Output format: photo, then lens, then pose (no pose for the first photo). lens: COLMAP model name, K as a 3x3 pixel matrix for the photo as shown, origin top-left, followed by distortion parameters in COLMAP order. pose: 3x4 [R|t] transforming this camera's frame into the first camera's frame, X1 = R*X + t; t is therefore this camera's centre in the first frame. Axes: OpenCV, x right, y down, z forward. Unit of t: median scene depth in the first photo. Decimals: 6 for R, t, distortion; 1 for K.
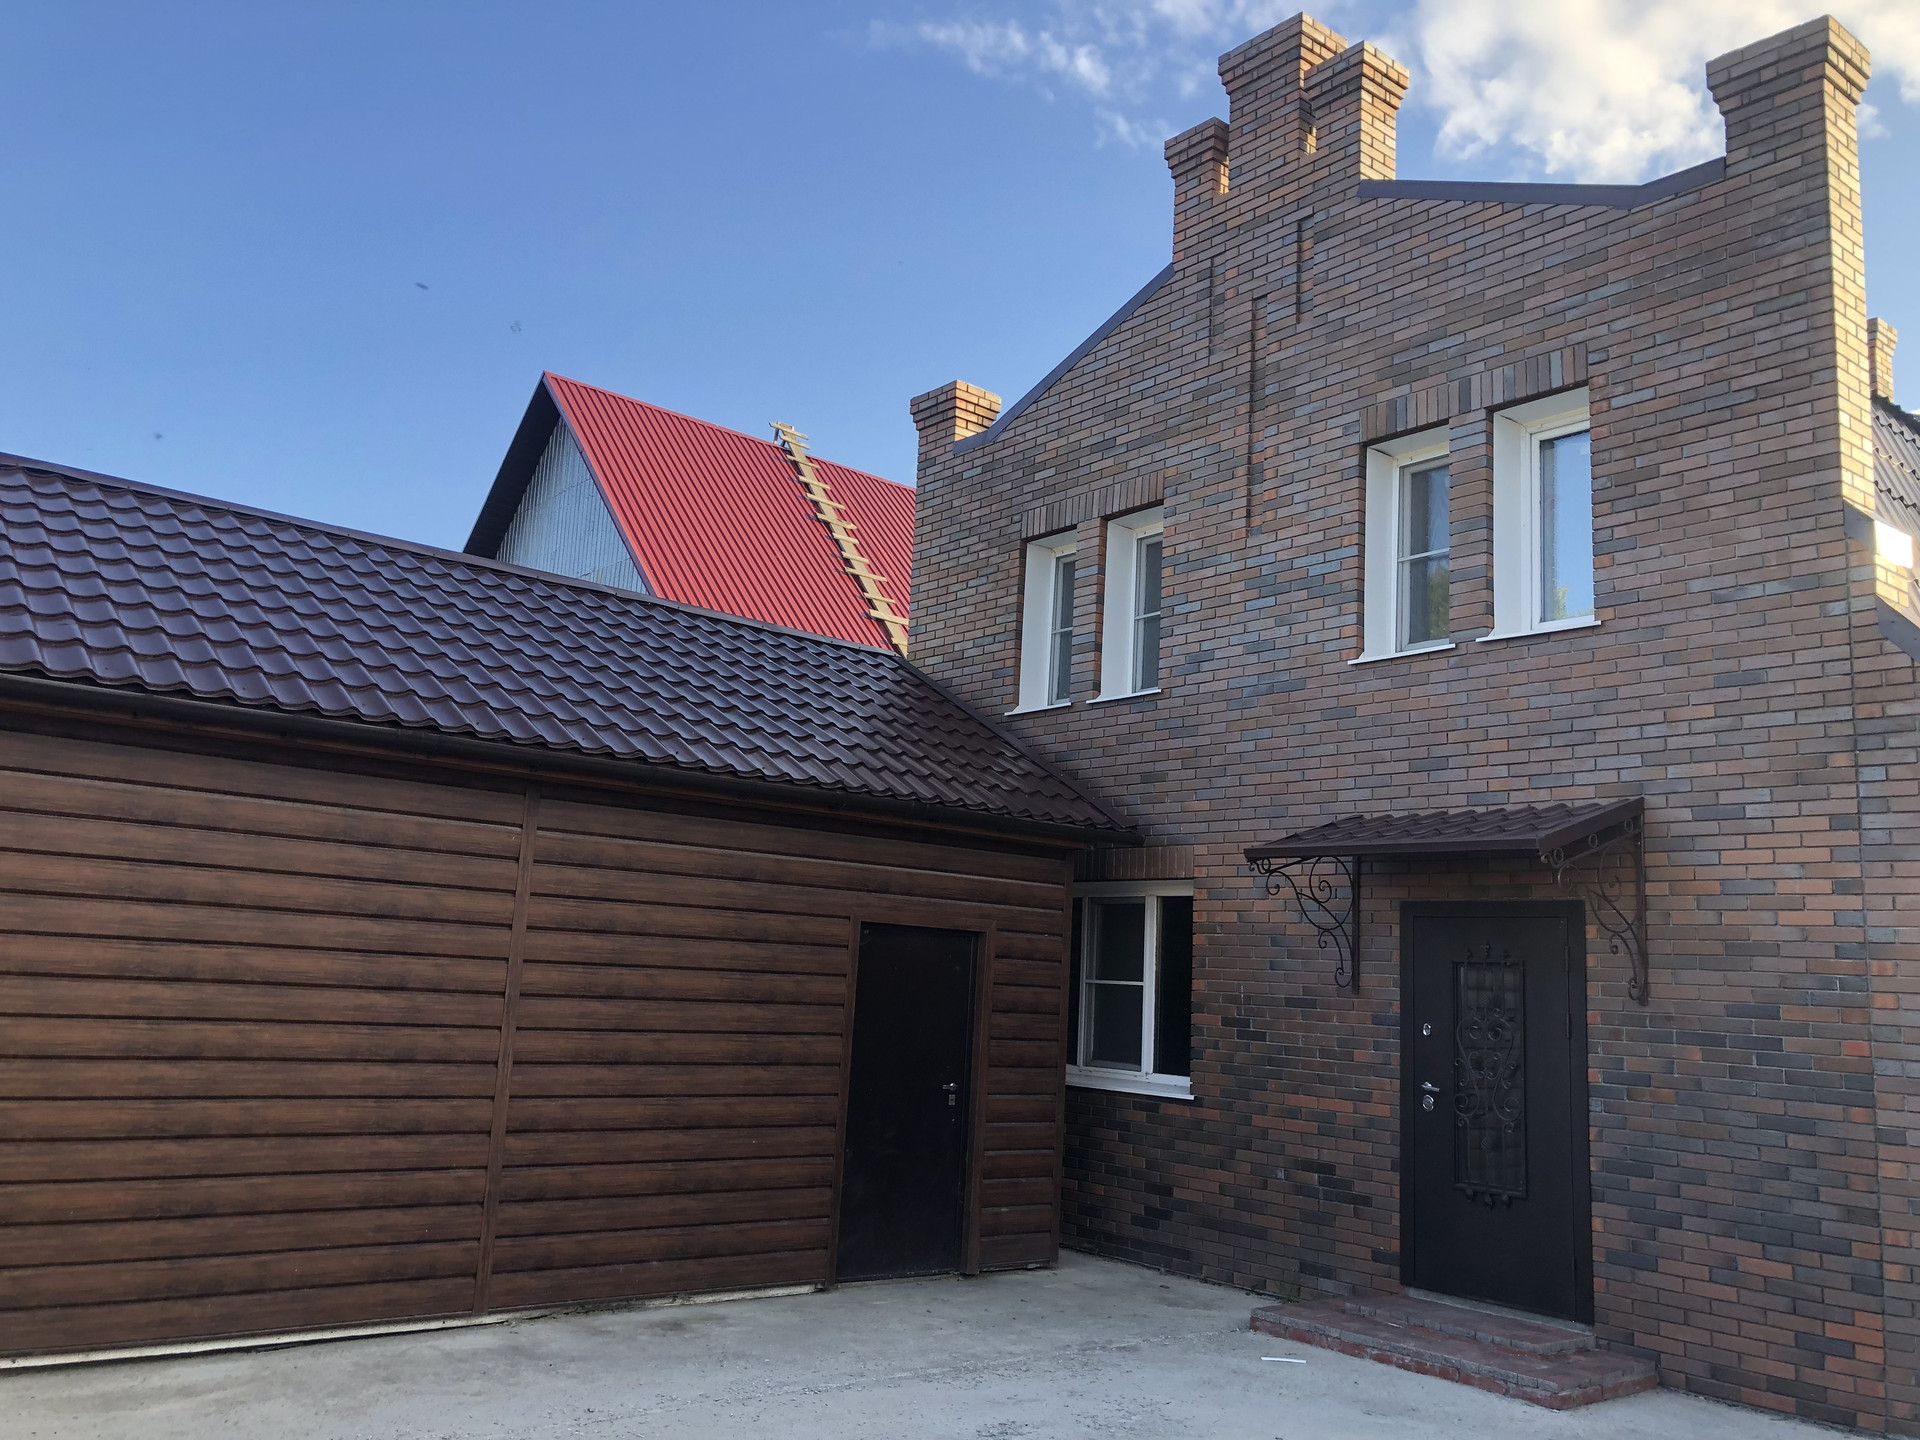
lens RADIAL K [[1582.4, 0, 967.0], [0, 1582.4, 701.3], [0, 0, 1]] dist [0.051428, -0.044473]
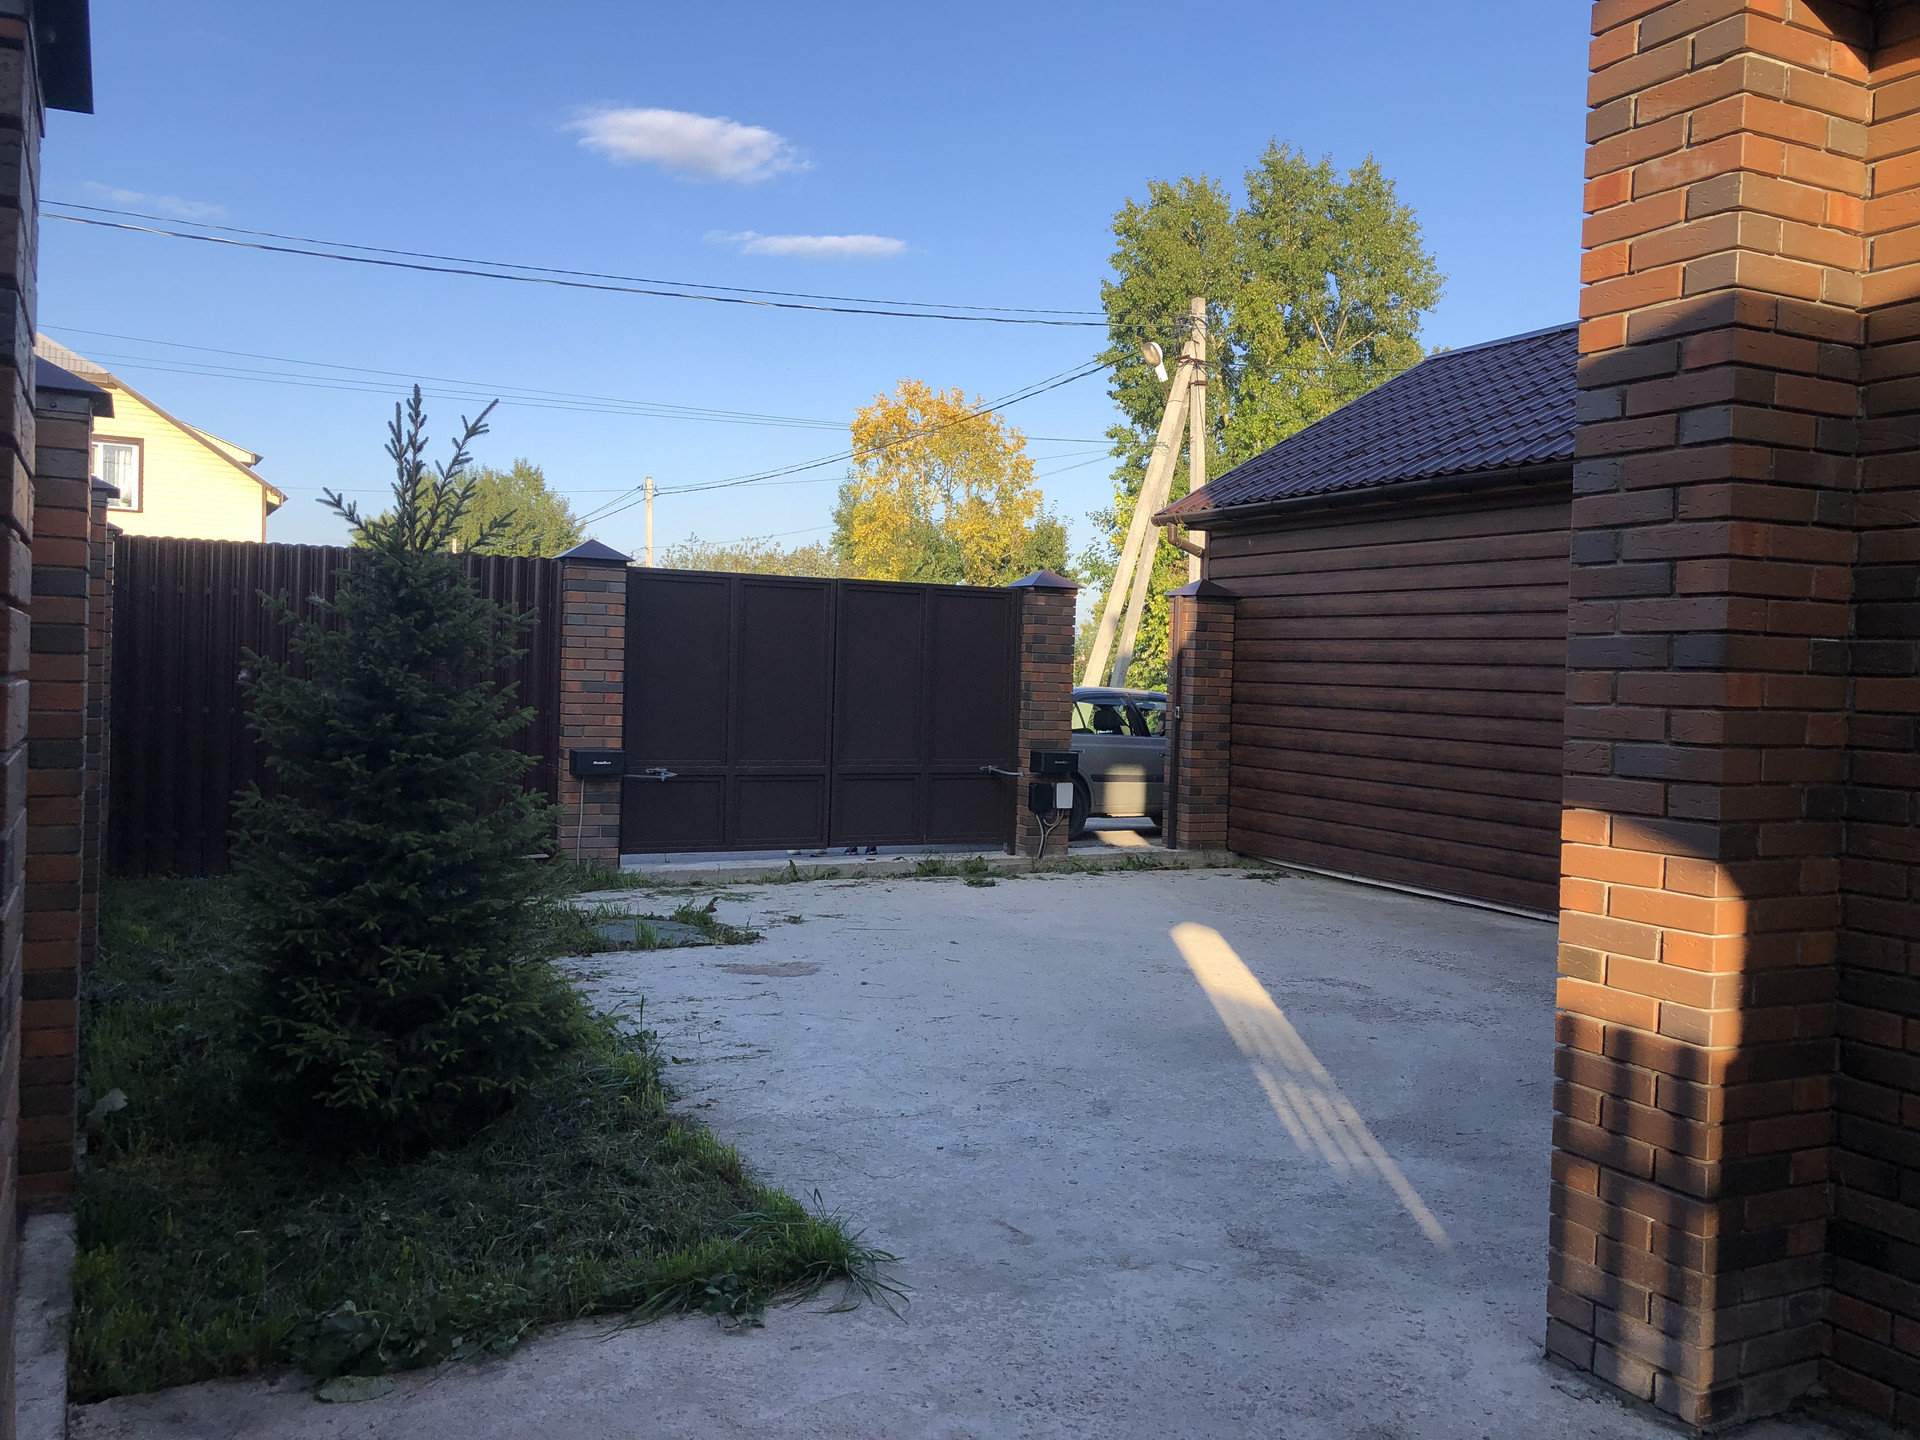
lens RADIAL K [[1574.0, 0, 960.0], [0, 1574.0, 720.0], [0, 0, 1]] dist [0.002864, -0.011067]
pose [[-0.232783, -0.007974, -0.972496, 0.912604], [0.156675, 0.986597, -0.045592, 0.191662], [0.959826, -0.162979, -0.228414, 0.765556]]
